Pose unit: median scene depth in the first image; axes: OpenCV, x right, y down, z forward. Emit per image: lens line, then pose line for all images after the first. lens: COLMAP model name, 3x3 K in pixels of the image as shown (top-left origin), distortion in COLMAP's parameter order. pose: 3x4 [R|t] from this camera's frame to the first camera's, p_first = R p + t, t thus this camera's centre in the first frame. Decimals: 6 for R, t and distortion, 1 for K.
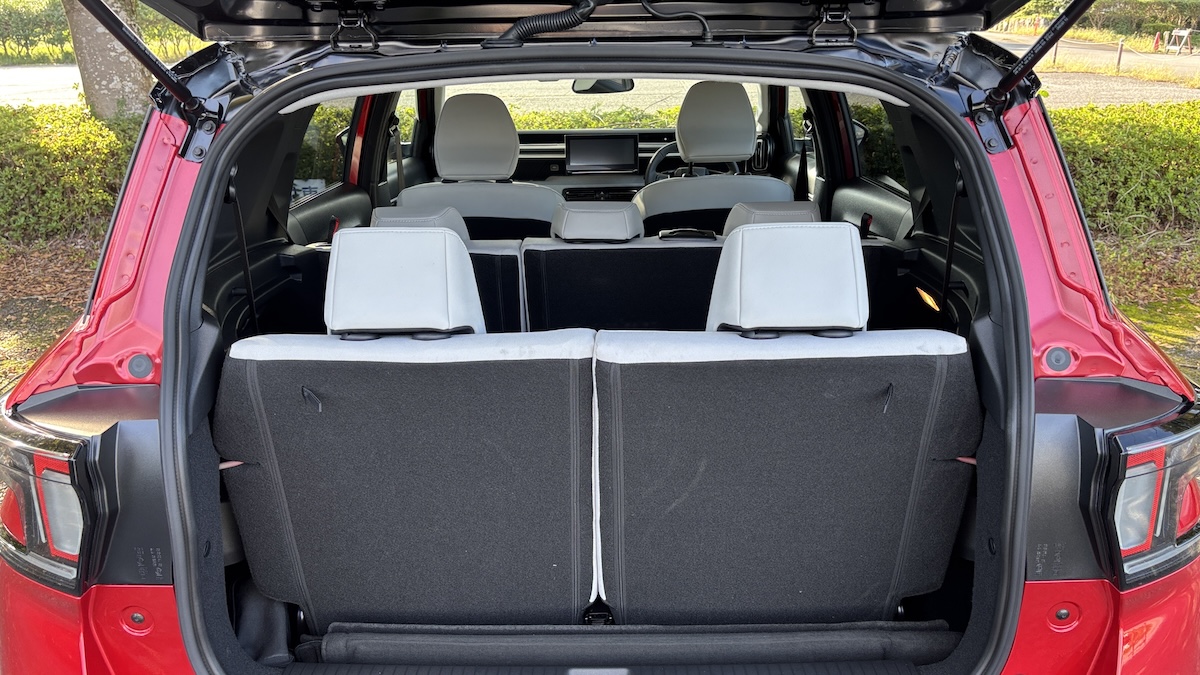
lens RADIAL K [[913.4, 0, 617.1], [0, 913.4, 339.2], [0, 0, 1]] dist [-0.001864, -0.004151]
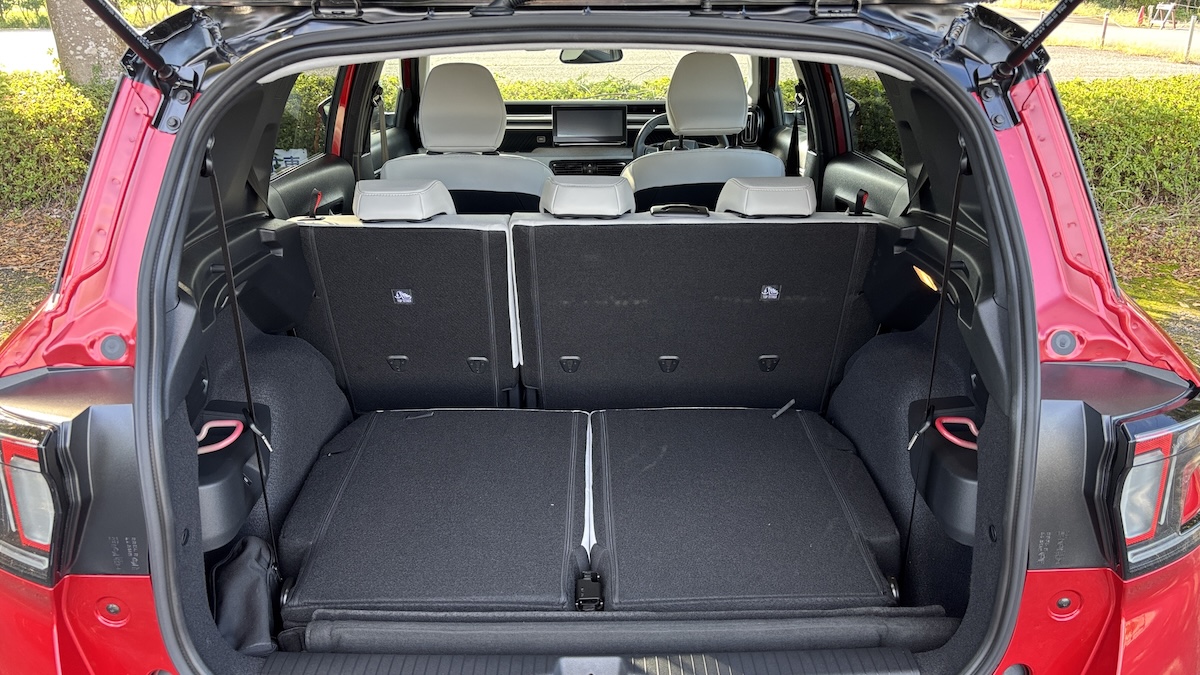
lens RADIAL K [[911.0, 0, 615.6], [0, 911.0, 334.6], [0, 0, 1]] dist [0.004926, -0.012659]
pose [[0.999861, 0.003601, 0.016297, -0.009704], [-0.004028, 0.999646, 0.026290, -0.009656], [-0.016197, -0.026352, 0.999522, 0.031342]]
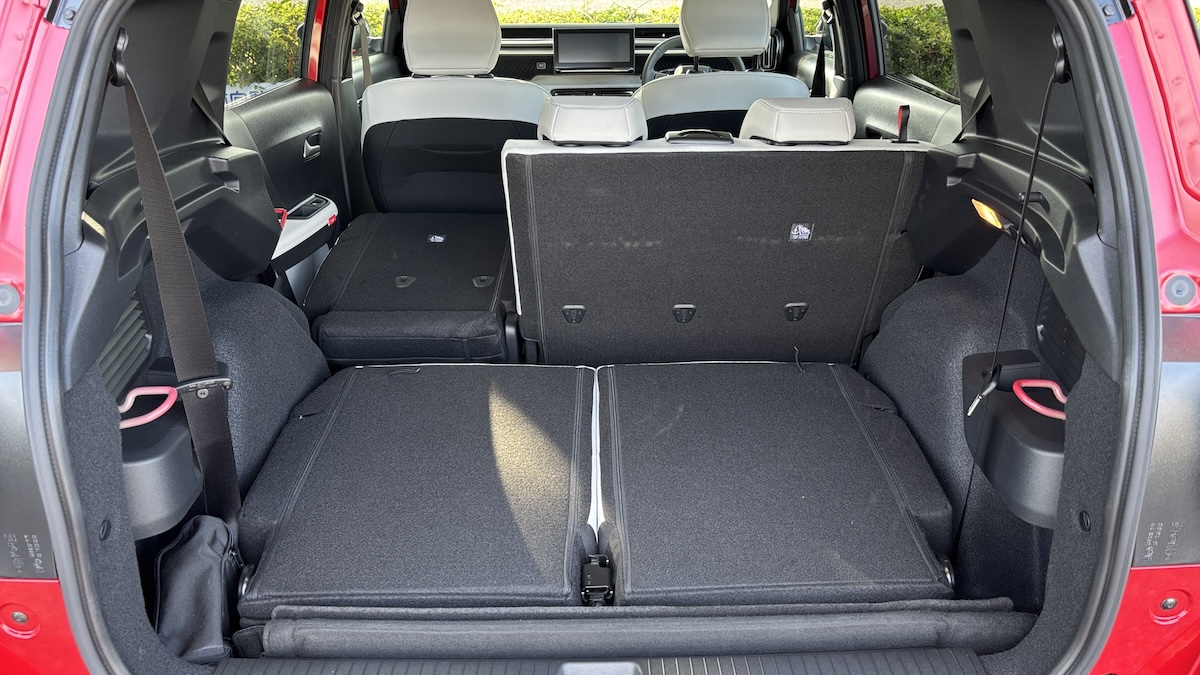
lens RADIAL K [[913.4, 0, 617.1], [0, 913.4, 339.2], [0, 0, 1]] dist [-0.001864, -0.004151]
pose [[0.999913, 0.000438, 0.013159, -0.014273], [-0.001660, 0.995667, 0.092979, -0.008001], [-0.013061, -0.092993, 0.995581, 0.193094]]
